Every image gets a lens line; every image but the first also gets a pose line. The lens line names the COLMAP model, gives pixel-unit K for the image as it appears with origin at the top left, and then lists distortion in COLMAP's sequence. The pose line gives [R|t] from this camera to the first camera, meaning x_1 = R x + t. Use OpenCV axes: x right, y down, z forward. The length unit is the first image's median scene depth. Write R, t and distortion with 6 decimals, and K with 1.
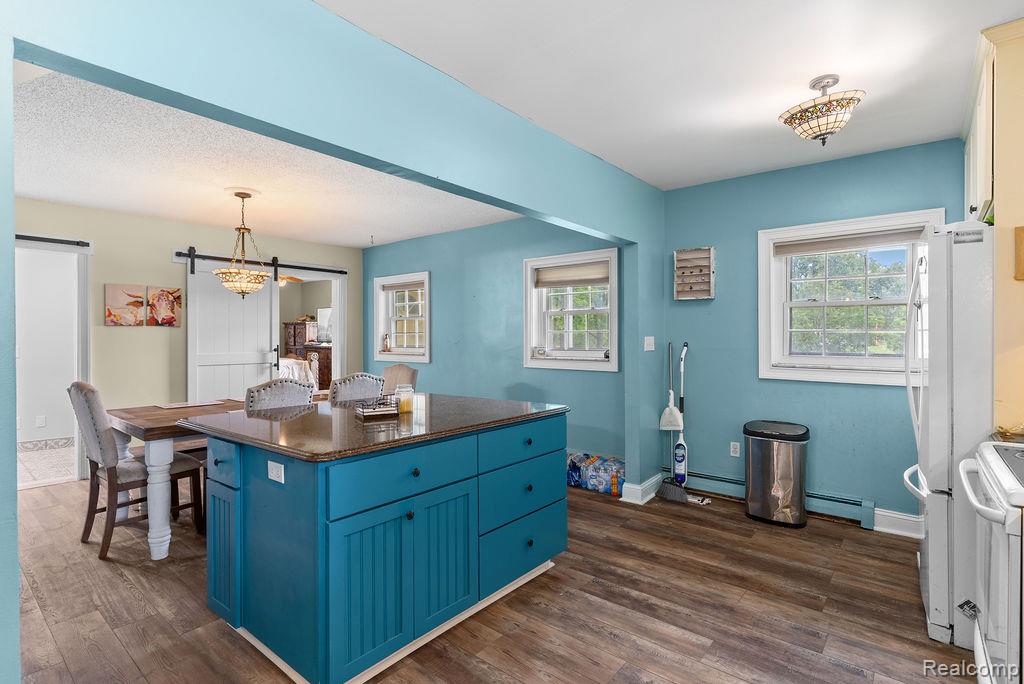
lens RADIAL K [[501.8, 0, 516.4], [0, 501.8, 340.3], [0, 0, 1]] dist [-0.002453, 0.001129]
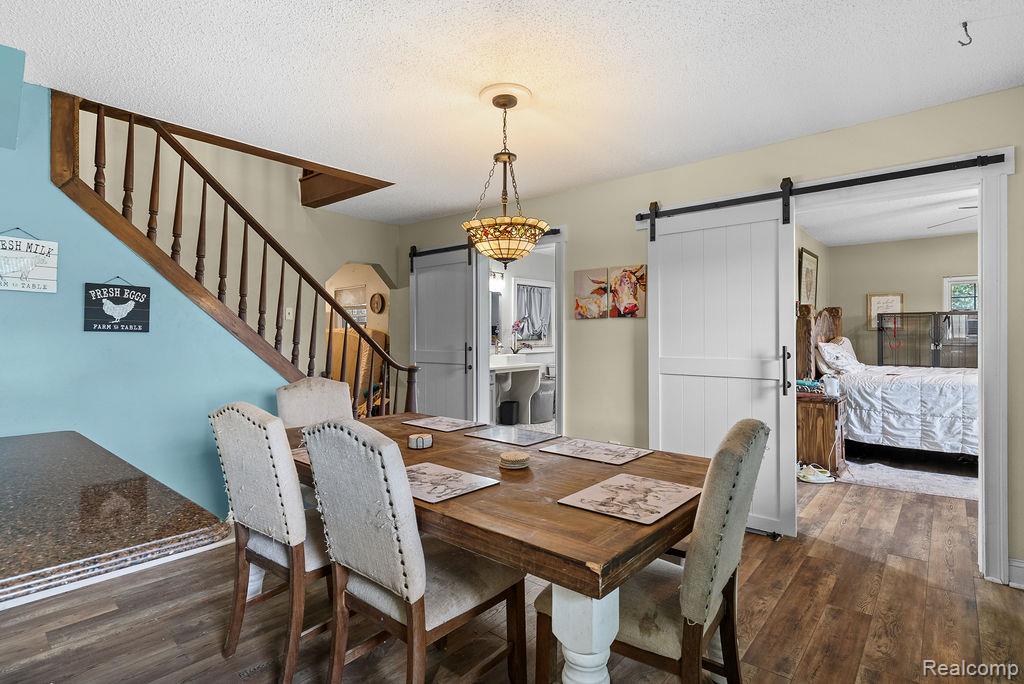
lens RADIAL K [[501.8, 0, 510.4], [0, 501.8, 335.3], [0, 0, 1]] dist [-0.002453, 0.001129]
pose [[-0.029270, 0.000848, -0.999571, 0.057862], [-0.004368, 0.999990, 0.000976, -0.001278], [0.999562, 0.004395, -0.029266, 0.837703]]
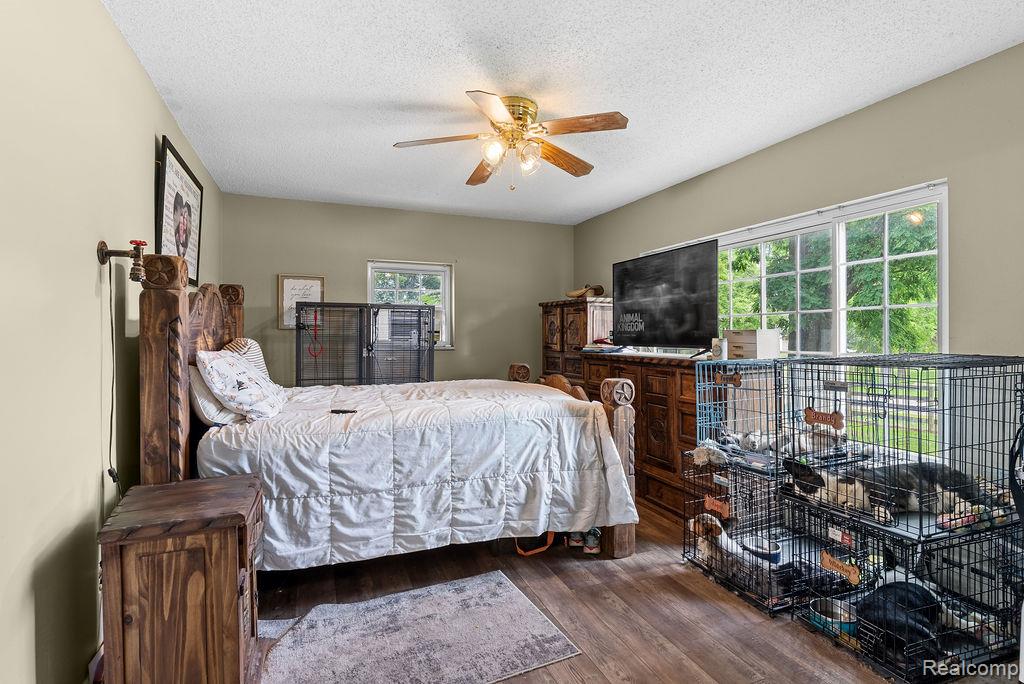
lens RADIAL K [[501.8, 0, 507.0], [0, 501.8, 336.9], [0, 0, 1]] dist [-0.002453, 0.001129]
pose [[0.869315, -0.000770, -0.494258, -0.535961], [-0.003343, 0.999967, -0.007438, 0.001668], [0.494247, 0.008118, 0.869284, 1.191003]]
